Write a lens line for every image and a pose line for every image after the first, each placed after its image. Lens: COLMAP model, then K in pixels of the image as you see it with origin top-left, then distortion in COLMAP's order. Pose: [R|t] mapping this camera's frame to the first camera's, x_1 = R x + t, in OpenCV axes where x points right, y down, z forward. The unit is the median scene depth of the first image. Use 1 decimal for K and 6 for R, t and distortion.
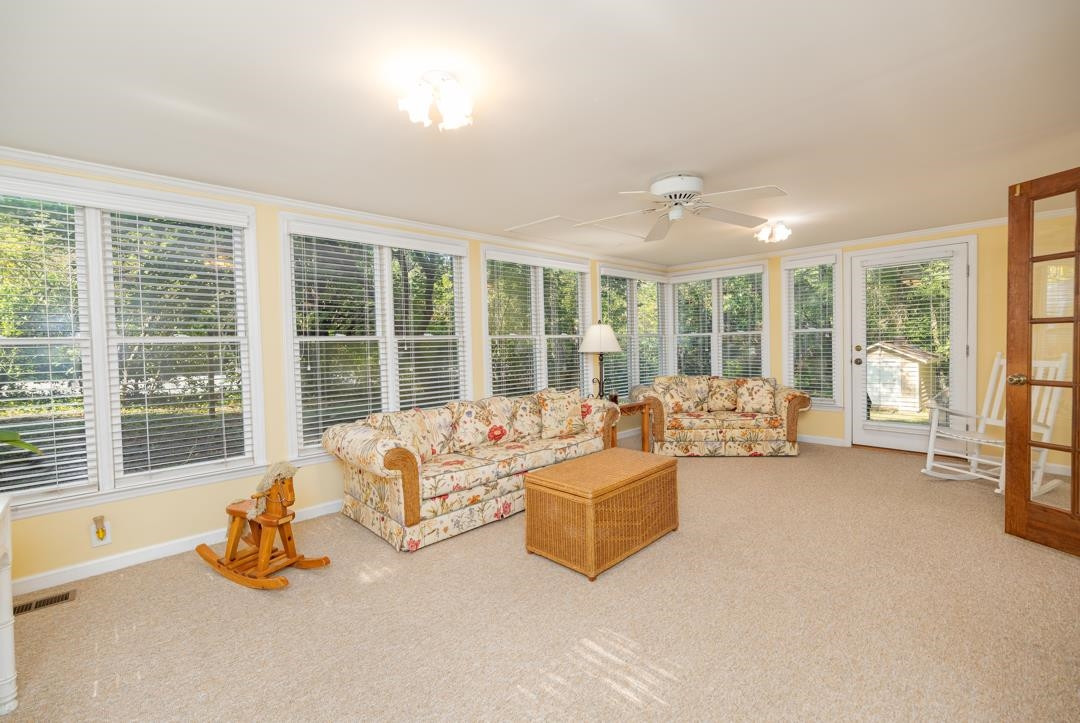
lens RADIAL K [[466.1, 0, 521.5], [0, 466.1, 359.8], [0, 0, 1]] dist [-0.000914, -0.000122]
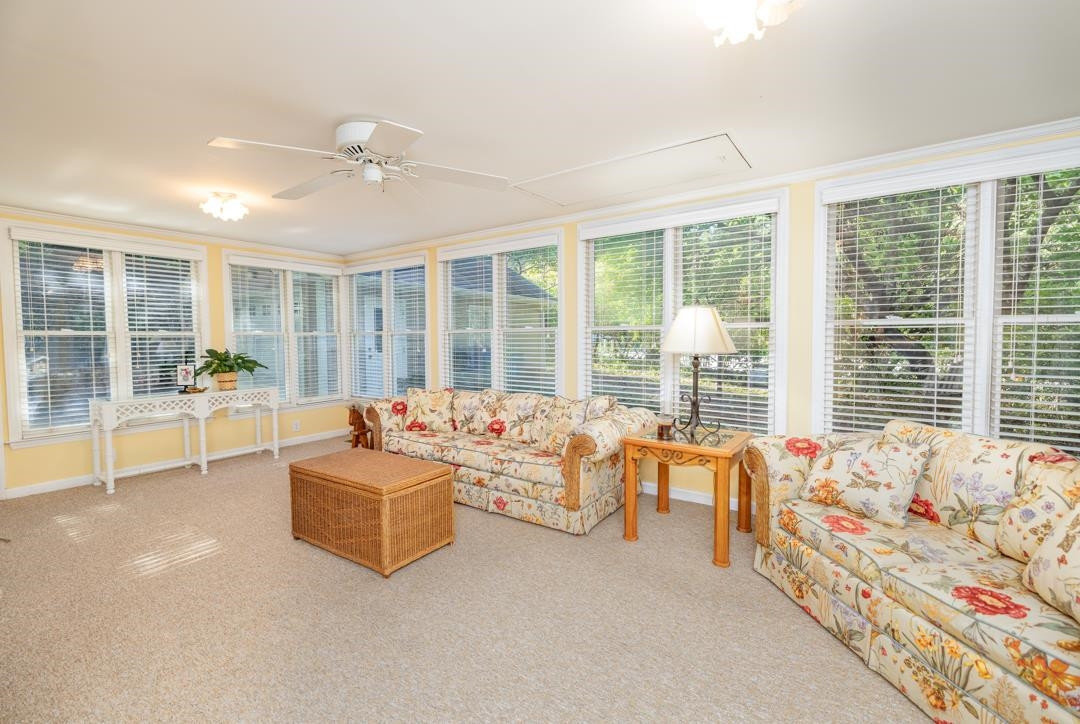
lens RADIAL K [[468.3, 0, 540.0], [0, 468.3, 362.0], [0, 0, 1]] dist [0.029791, -0.009237]
pose [[0.222330, 0.075686, -0.972029, 0.715415], [-0.032292, 0.997007, 0.070245, -0.040726], [0.974437, 0.015771, 0.224109, 0.670739]]
